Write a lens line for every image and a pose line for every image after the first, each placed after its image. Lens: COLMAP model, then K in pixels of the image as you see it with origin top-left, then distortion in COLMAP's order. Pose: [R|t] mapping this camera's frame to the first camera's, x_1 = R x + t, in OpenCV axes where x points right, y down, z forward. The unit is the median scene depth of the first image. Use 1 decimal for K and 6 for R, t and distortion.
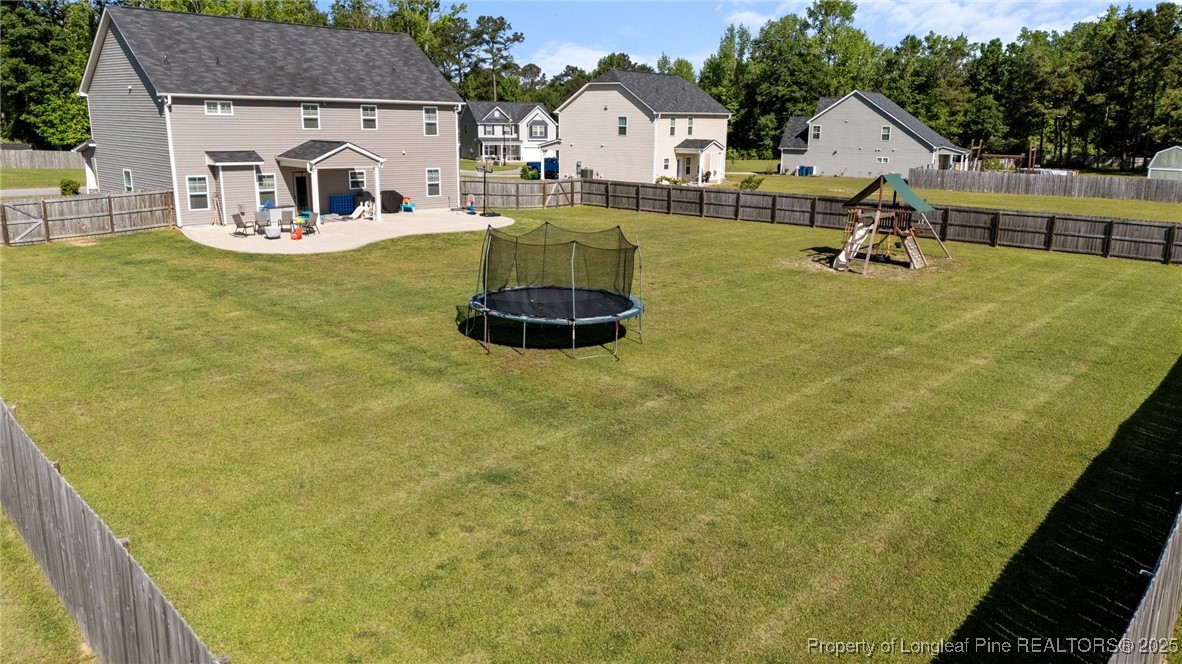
lens RADIAL K [[871.9, 0, 582.2], [0, 871.9, 334.2], [0, 0, 1]] dist [0.013107, 0.004025]
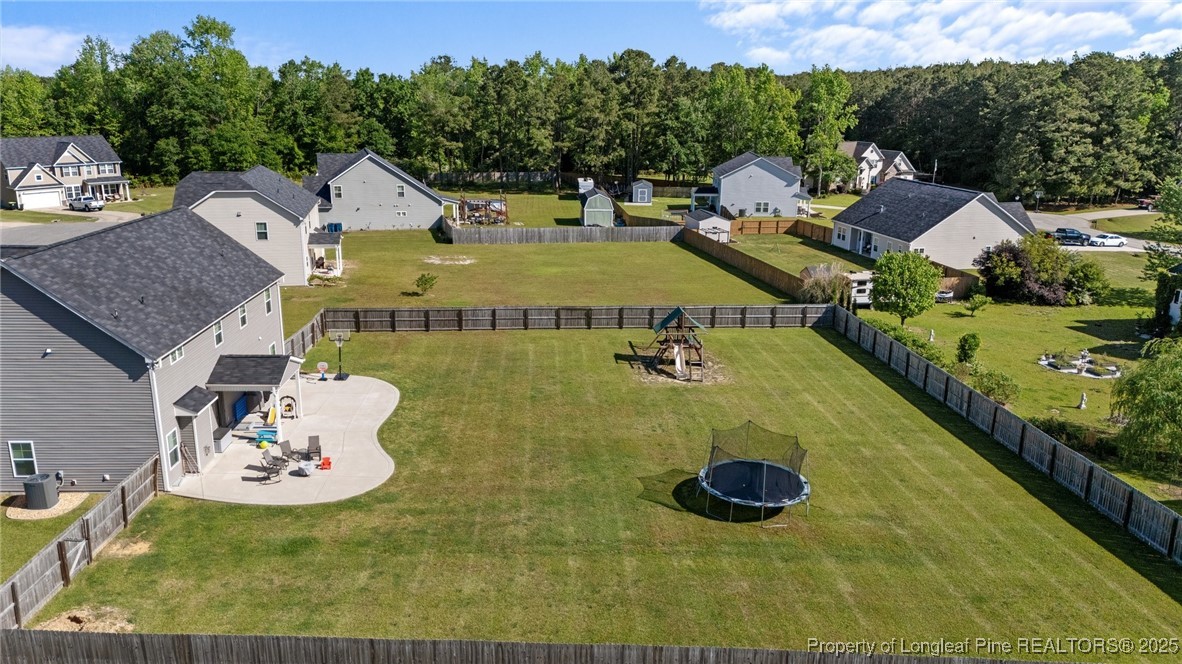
lens RADIAL K [[871.9, 0, 583.1], [0, 871.9, 328.2], [0, 0, 1]] dist [0.013107, 0.004025]
pose [[0.686692, -0.192565, 0.700980, -0.202039], [0.165346, 0.980377, 0.107342, -0.082808], [-0.707895, 0.042194, 0.705056, 0.013373]]
